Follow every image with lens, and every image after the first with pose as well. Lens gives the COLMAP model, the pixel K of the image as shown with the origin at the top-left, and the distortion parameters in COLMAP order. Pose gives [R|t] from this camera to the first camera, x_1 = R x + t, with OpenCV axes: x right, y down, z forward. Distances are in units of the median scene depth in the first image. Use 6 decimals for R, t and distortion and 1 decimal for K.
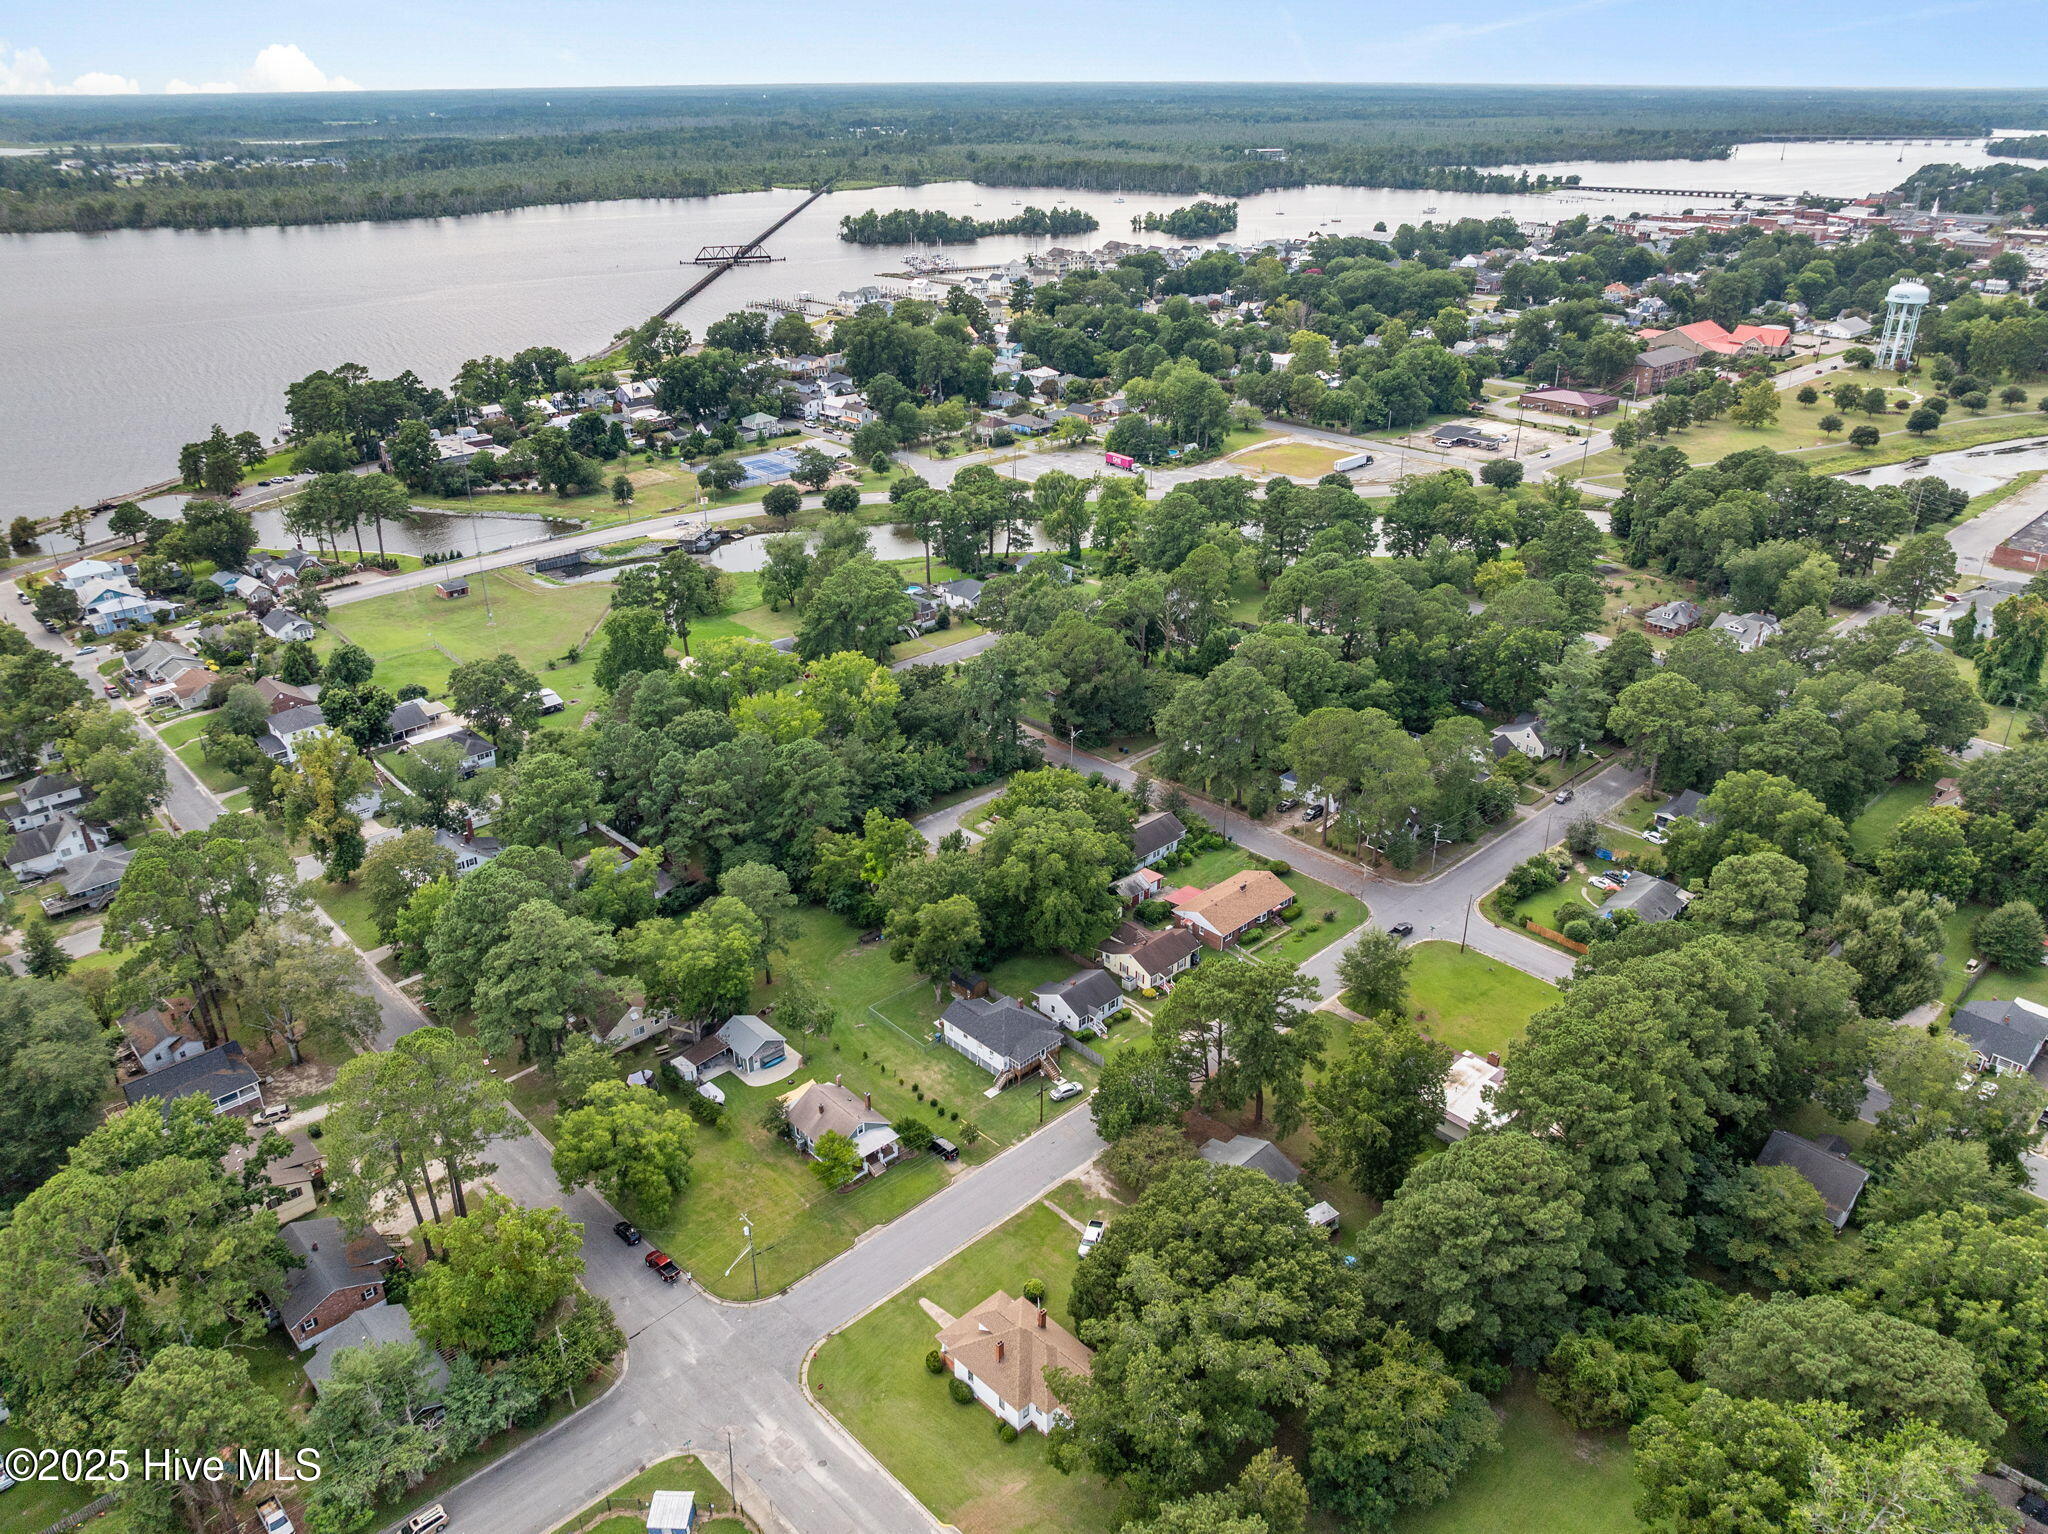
lens RADIAL K [[1447.4, 0, 1024.0], [0, 1447.4, 767.0], [0, 0, 1]] dist [-0.039608, 0.000448]
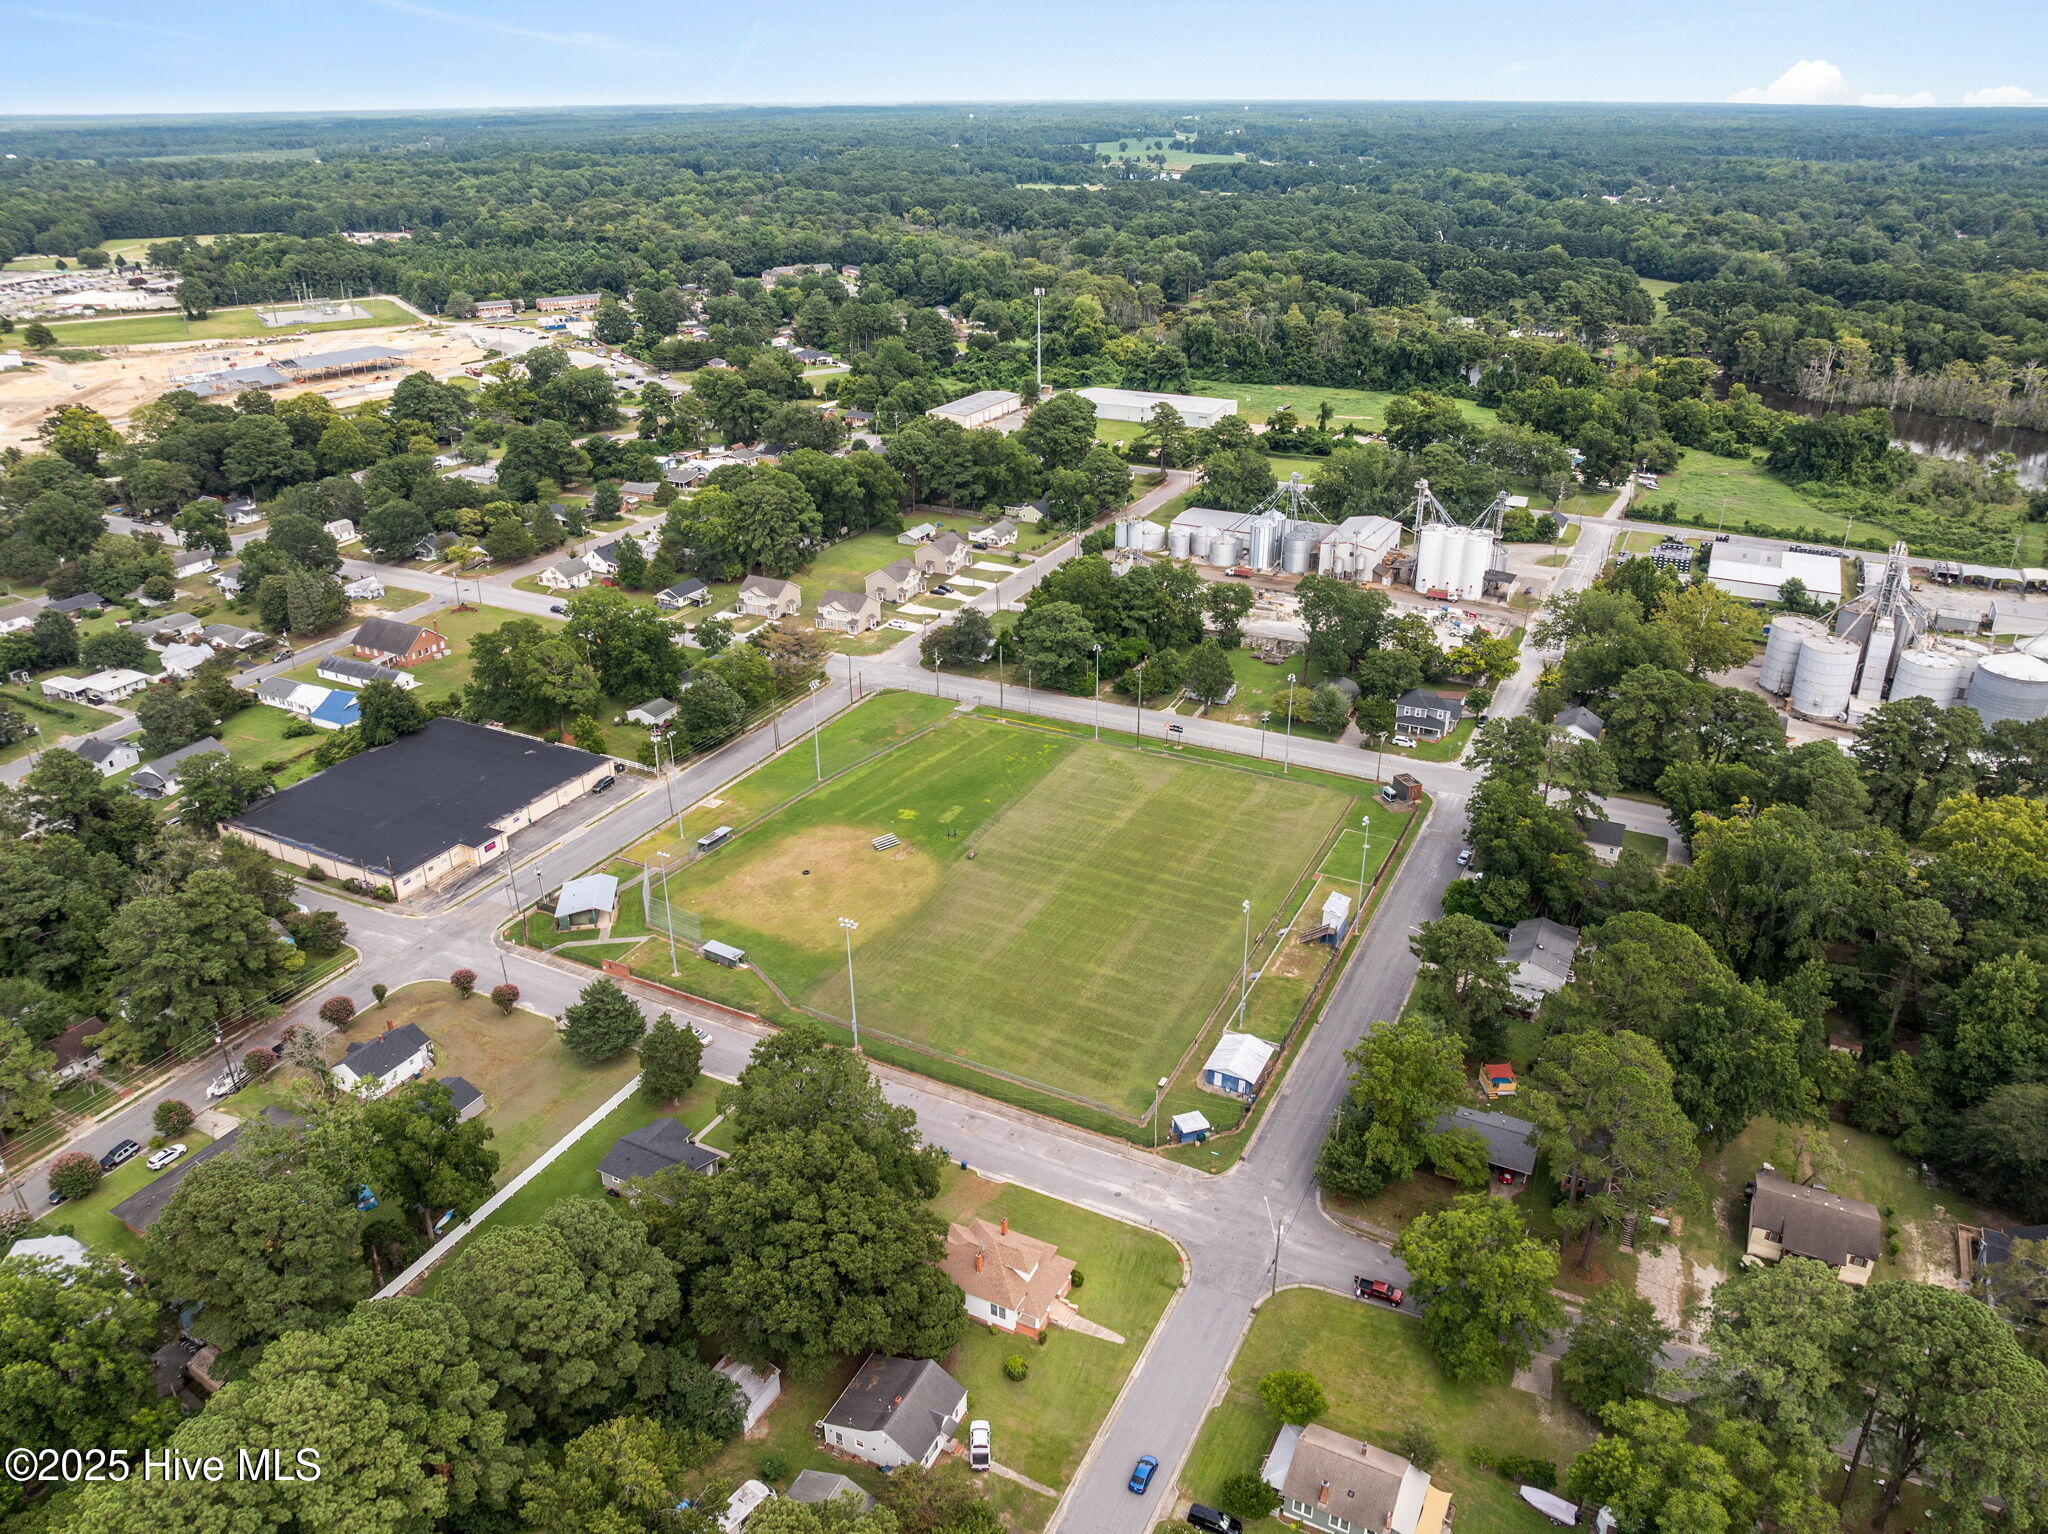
lens RADIAL K [[1432.0, 0, 1024.0], [0, 1432.0, 767.0], [0, 0, 1]] dist [-0.034031, -0.009189]
pose [[-0.941479, 0.151589, -0.301061, 0.173955], [-0.138649, 0.639947, 0.755807, -0.466405], [0.307236, 0.753318, -0.581479, 0.960345]]
